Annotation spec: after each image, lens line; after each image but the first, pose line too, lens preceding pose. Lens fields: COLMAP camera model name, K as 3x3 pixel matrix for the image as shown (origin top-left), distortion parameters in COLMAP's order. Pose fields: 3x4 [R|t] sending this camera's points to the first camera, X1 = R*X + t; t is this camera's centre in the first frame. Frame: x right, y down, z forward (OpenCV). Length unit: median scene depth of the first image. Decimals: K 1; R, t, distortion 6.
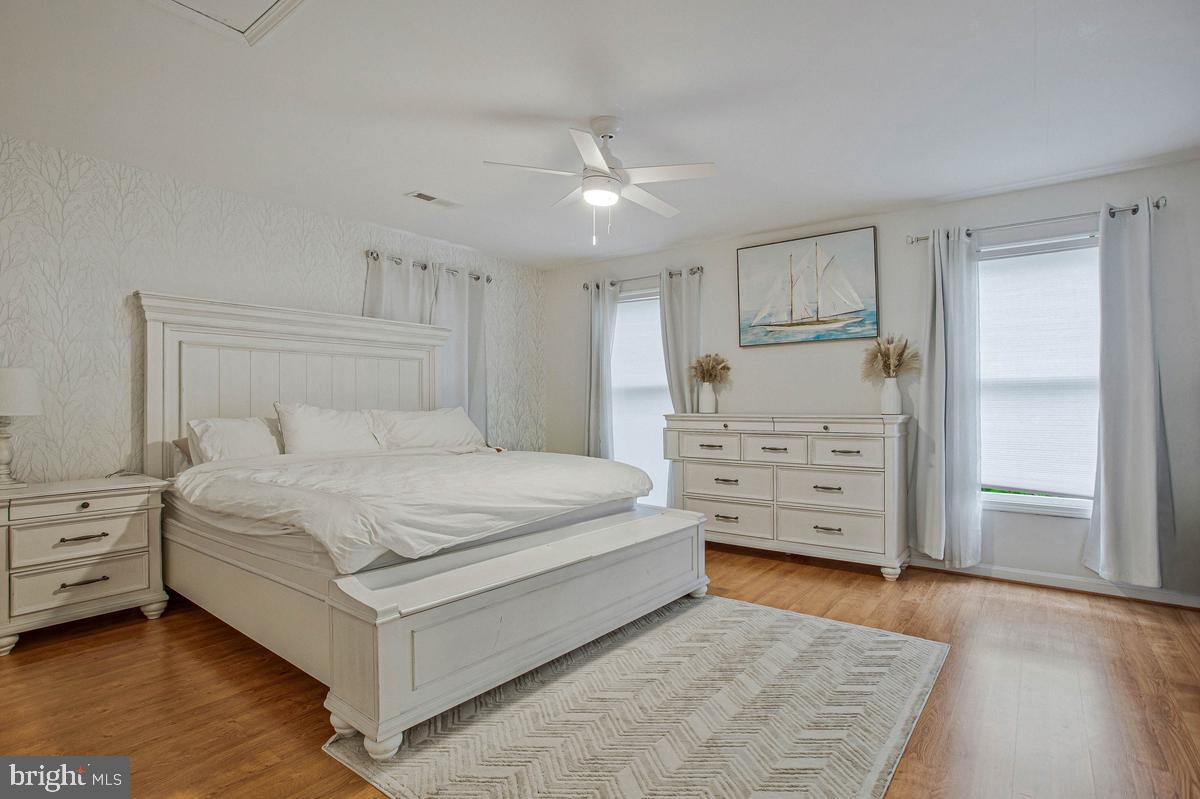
lens RADIAL K [[596.9, 0, 588.5], [0, 596.9, 398.5], [0, 0, 1]] dist [-0.063206, 0.023723]
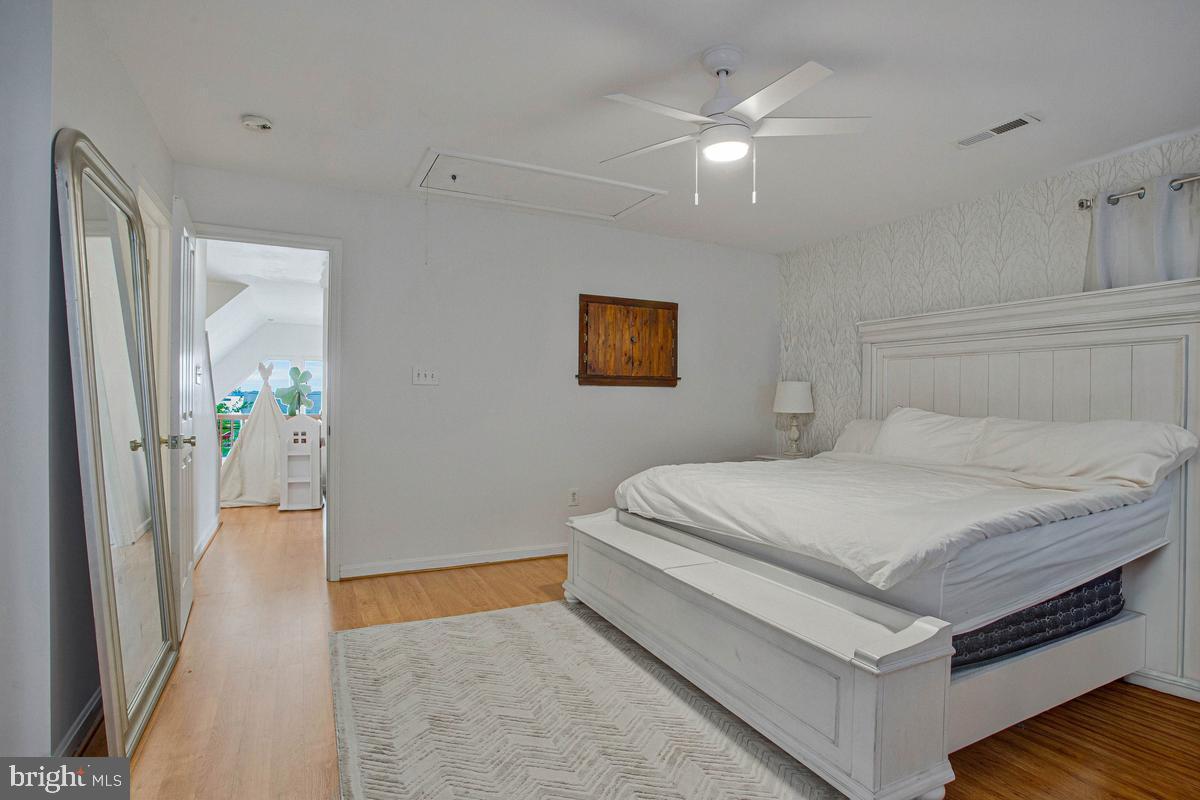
lens RADIAL K [[596.9, 0, 588.0], [0, 596.9, 401.3], [0, 0, 1]] dist [-0.063206, 0.023723]
pose [[-0.436846, 0.000202, -0.899536, 0.613030], [-0.002433, 0.999996, 0.001406, -0.003347], [0.899533, 0.002802, -0.436844, 0.880770]]
